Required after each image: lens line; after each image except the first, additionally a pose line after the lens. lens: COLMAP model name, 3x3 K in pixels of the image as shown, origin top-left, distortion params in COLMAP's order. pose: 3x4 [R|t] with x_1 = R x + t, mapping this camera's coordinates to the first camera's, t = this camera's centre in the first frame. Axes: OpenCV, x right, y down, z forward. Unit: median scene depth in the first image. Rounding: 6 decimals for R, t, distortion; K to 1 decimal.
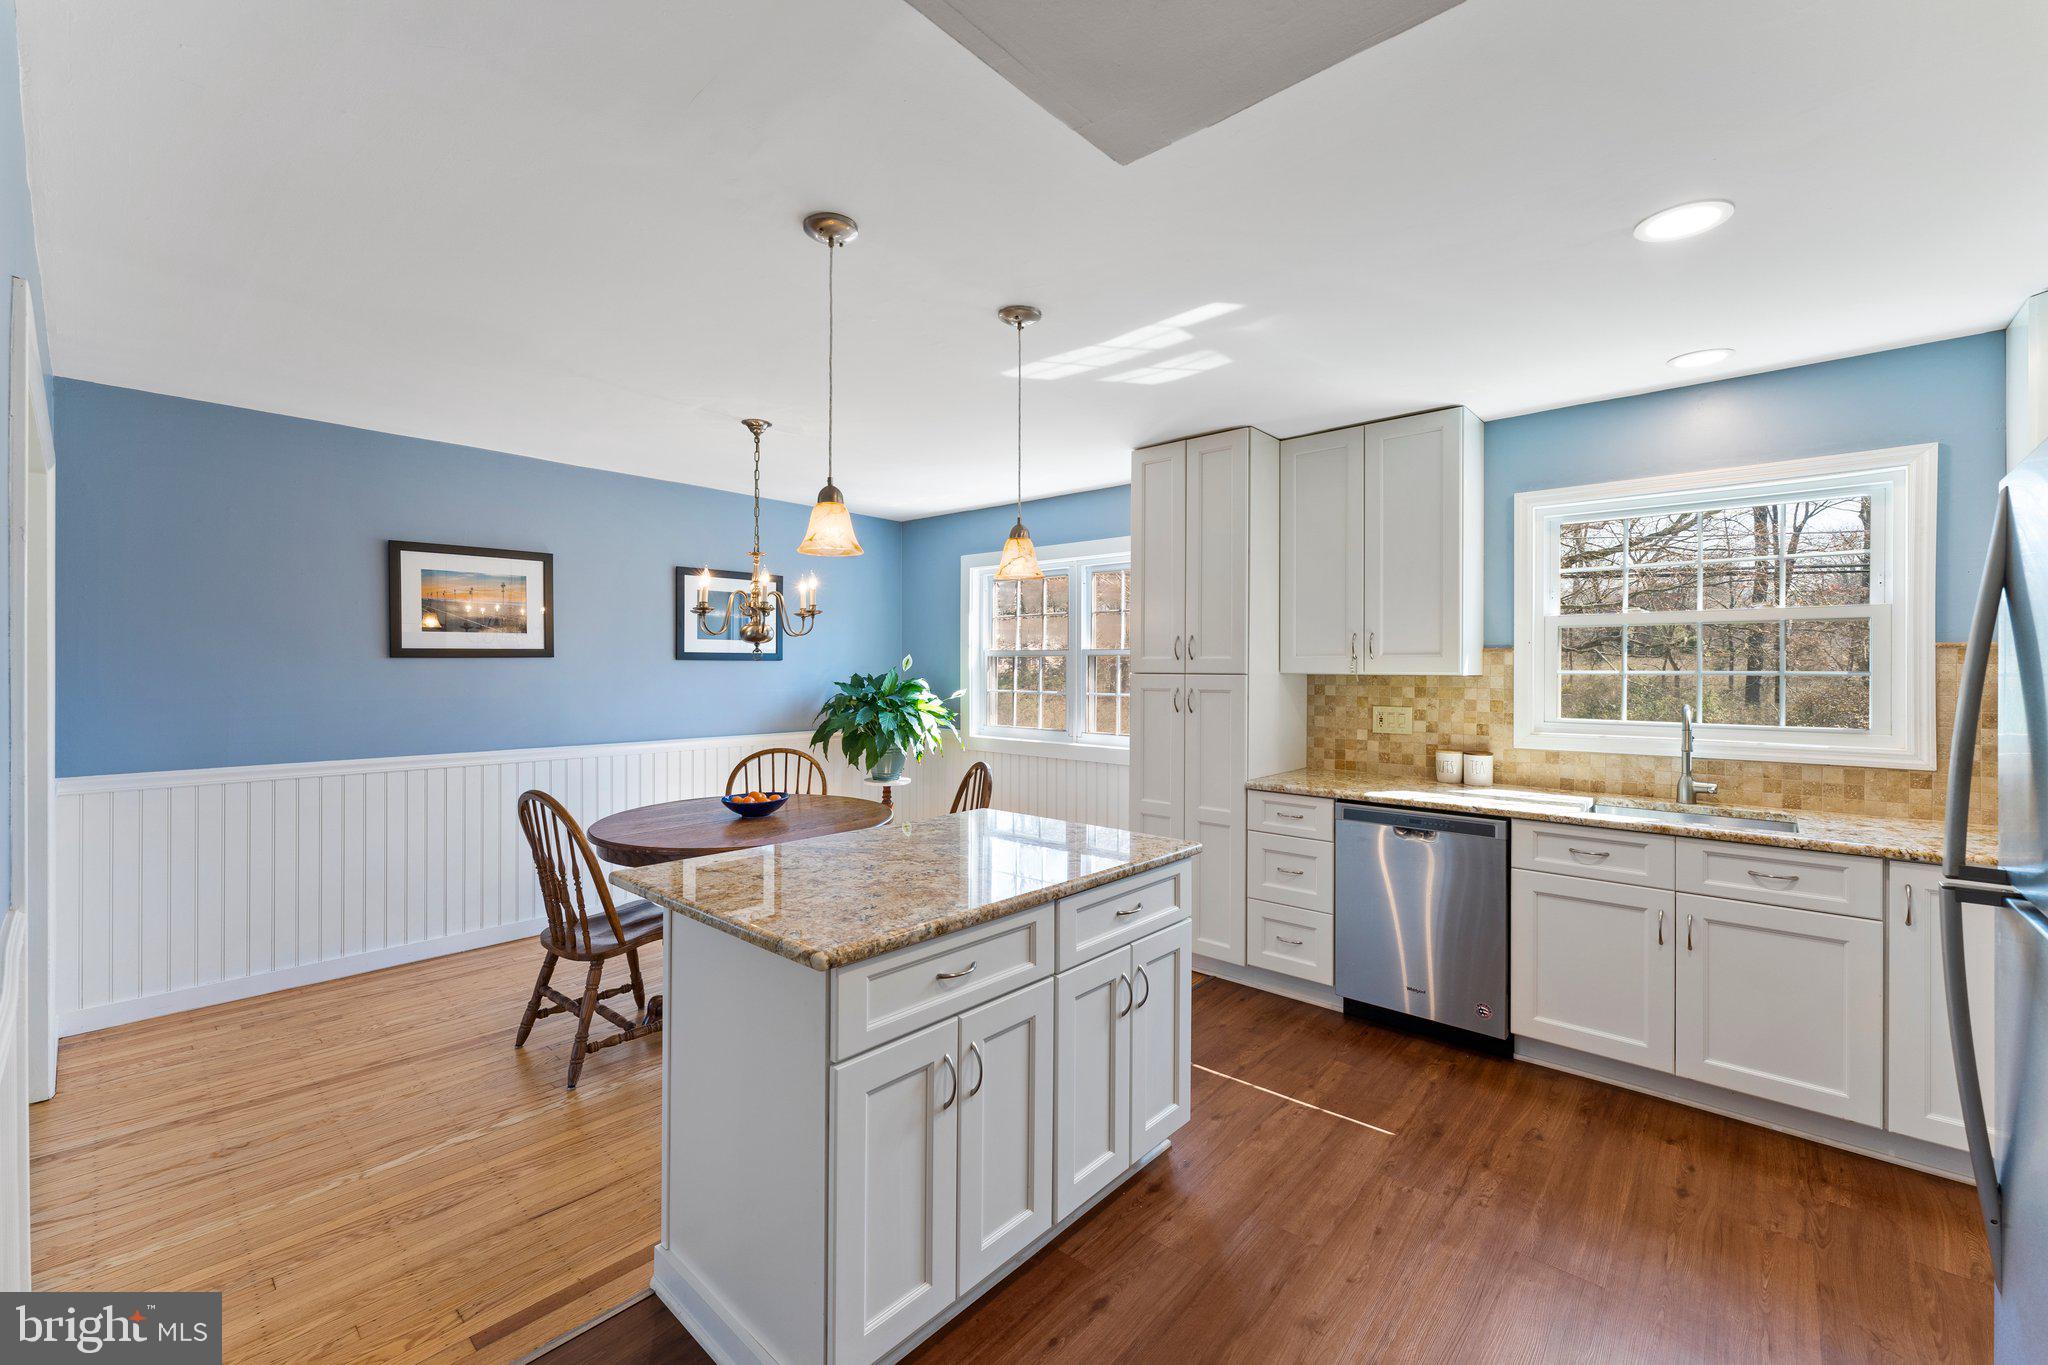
lens RADIAL K [[825.5, 0, 1018.6], [0, 825.5, 668.9], [0, 0, 1]] dist [-0.000050, 0.000045]
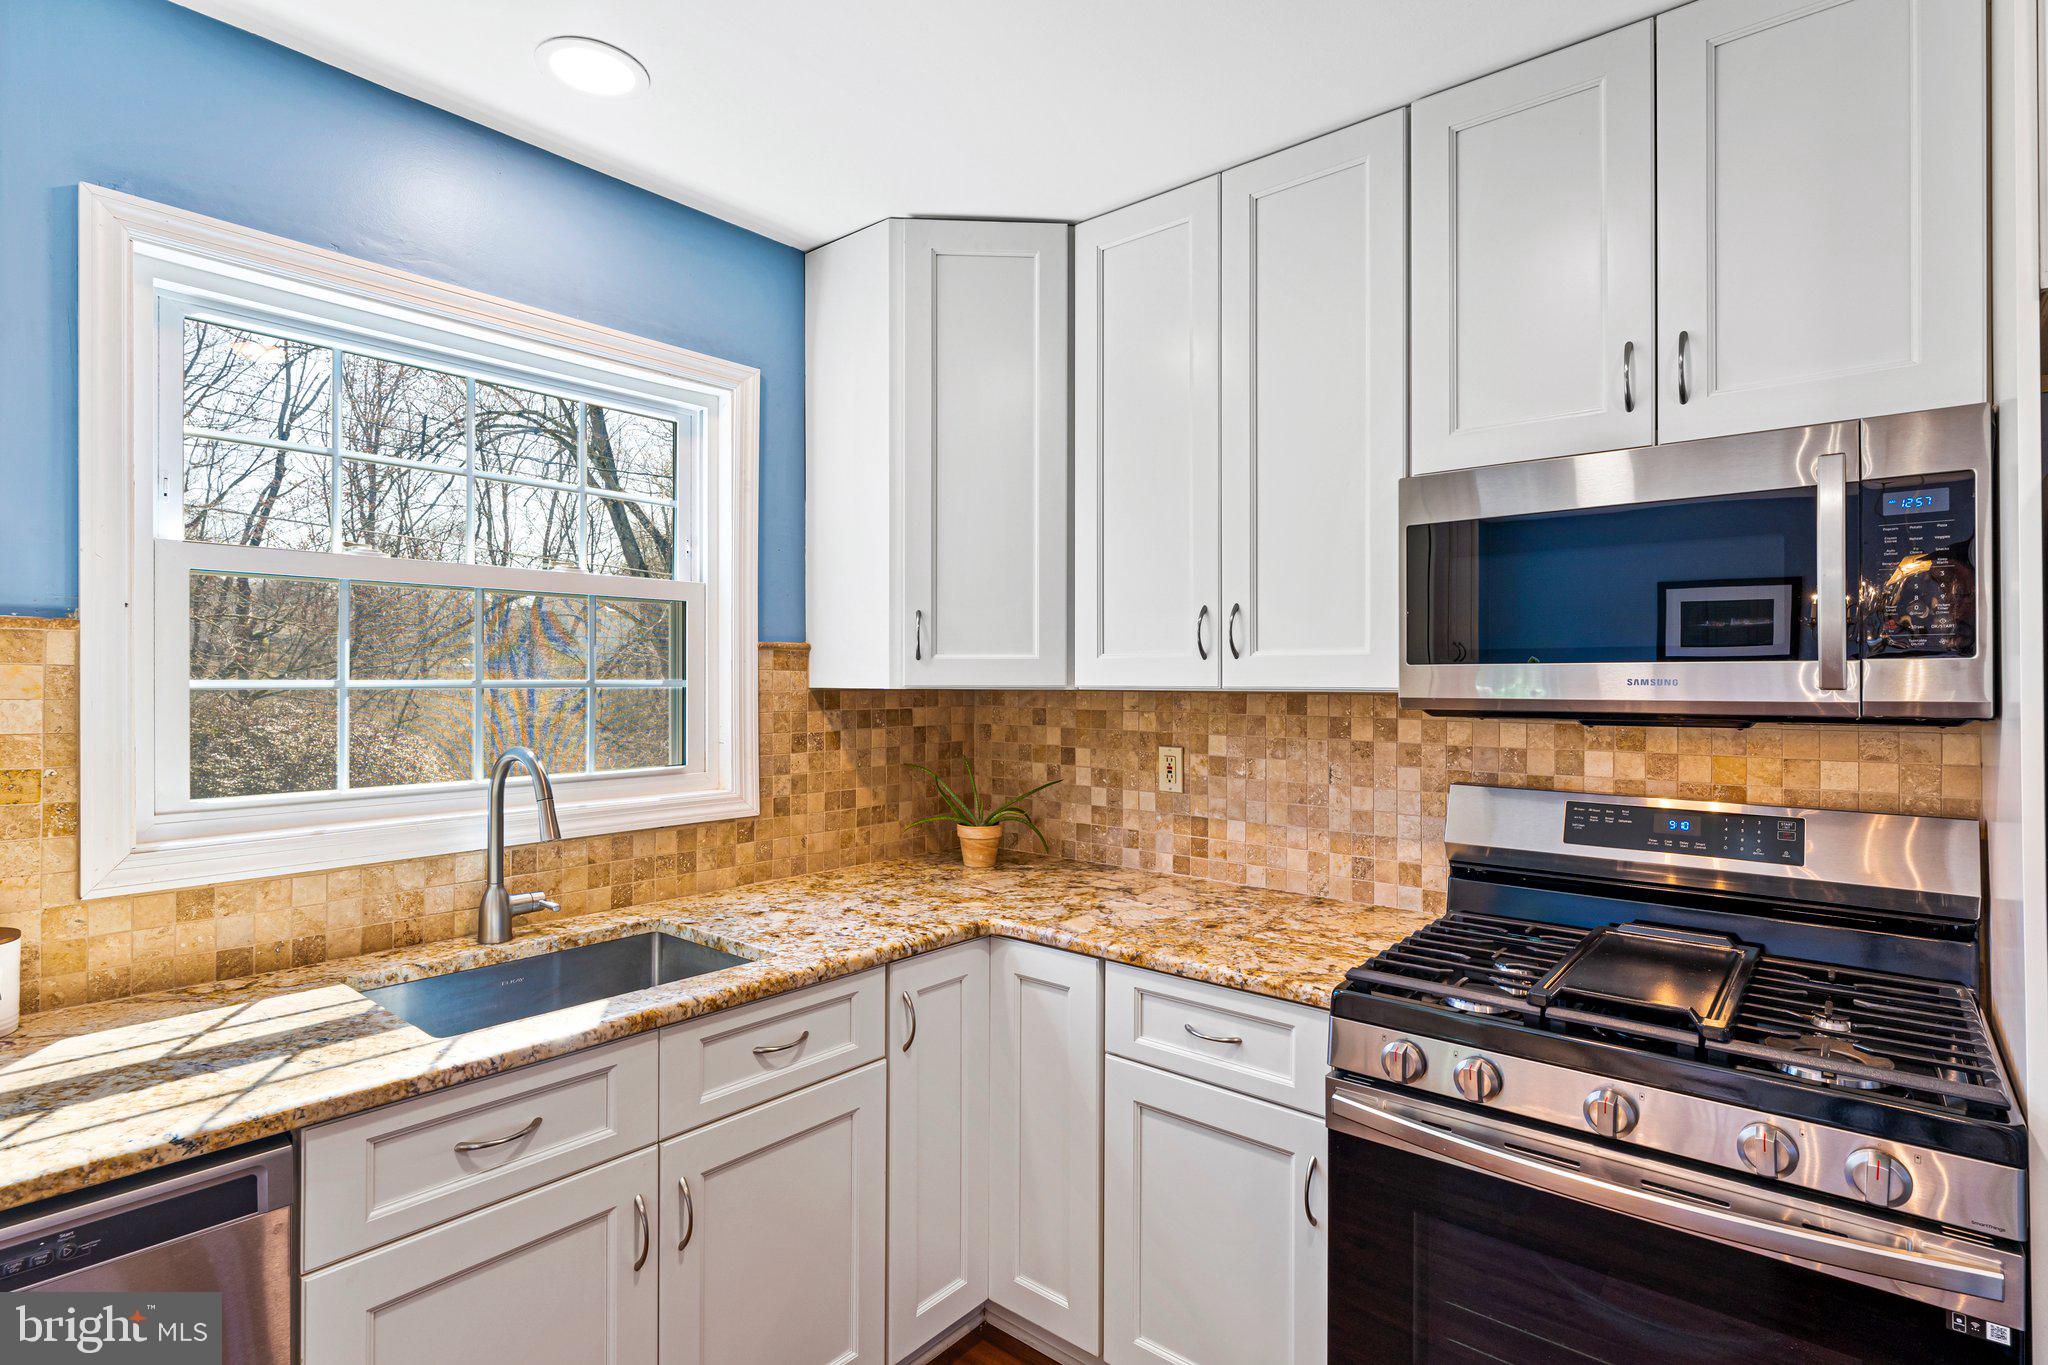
lens RADIAL K [[1018.6, 0, 1018.4], [0, 1018.6, 683.7], [0, 0, 1]] dist [0.001365, 0.000263]
pose [[-0.029742, -0.007518, 0.999529, 0.149602], [-0.001188, 0.999971, 0.007486, -0.000295], [-0.999557, -0.000965, -0.029750, 0.595577]]
